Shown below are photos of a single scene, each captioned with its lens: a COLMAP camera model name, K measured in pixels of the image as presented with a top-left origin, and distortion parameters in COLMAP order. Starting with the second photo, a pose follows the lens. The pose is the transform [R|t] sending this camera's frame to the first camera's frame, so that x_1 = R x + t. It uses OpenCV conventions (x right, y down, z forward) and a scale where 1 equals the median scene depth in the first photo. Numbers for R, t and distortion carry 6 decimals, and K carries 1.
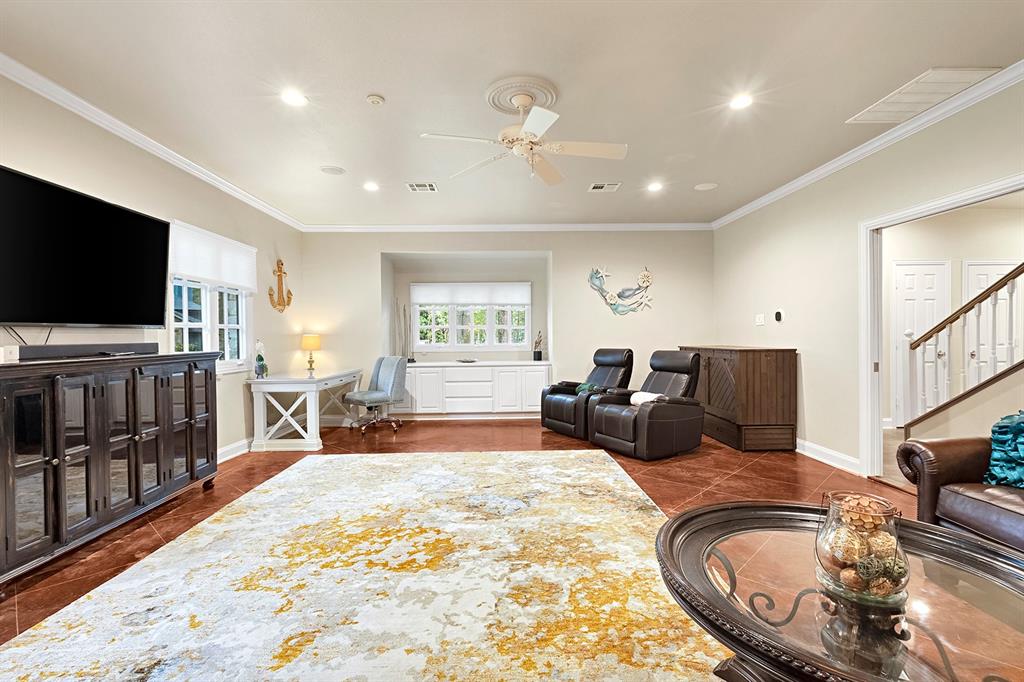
lens RADIAL K [[476.1, 0, 511.1], [0, 476.1, 339.3], [0, 0, 1]] dist [0.004467, 0.000696]
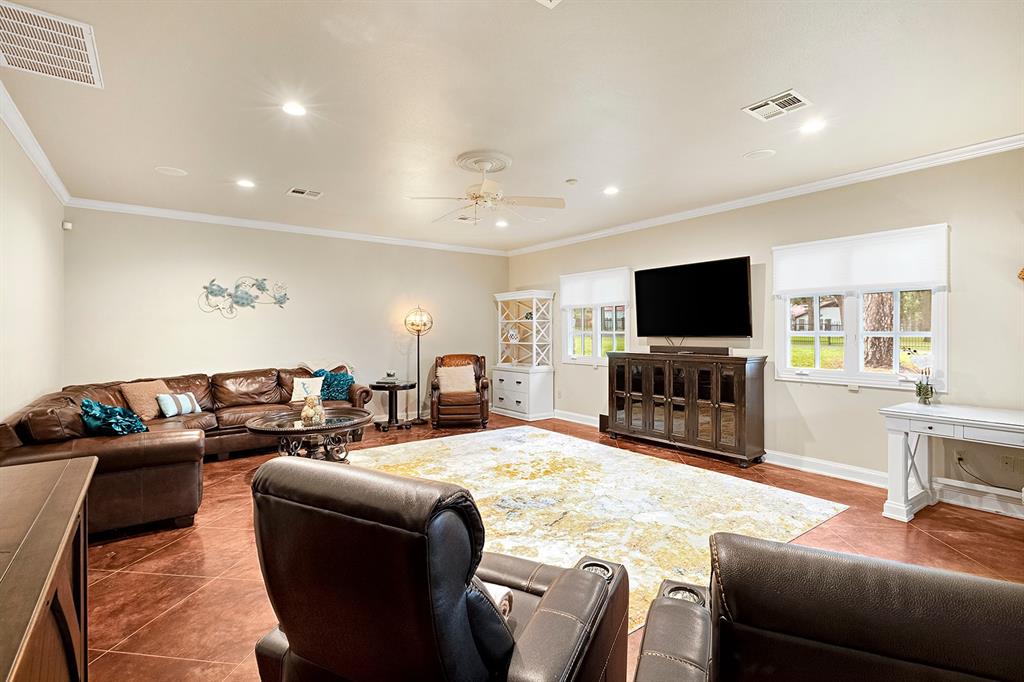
lens RADIAL K [[476.1, 0, 511.5], [0, 476.1, 337.2], [0, 0, 1]] dist [0.004467, 0.000696]
pose [[-0.813408, 0.017791, -0.581422, 0.754232], [0.005925, 0.999734, 0.022302, -0.073197], [0.581664, 0.014696, -0.813296, 2.224654]]
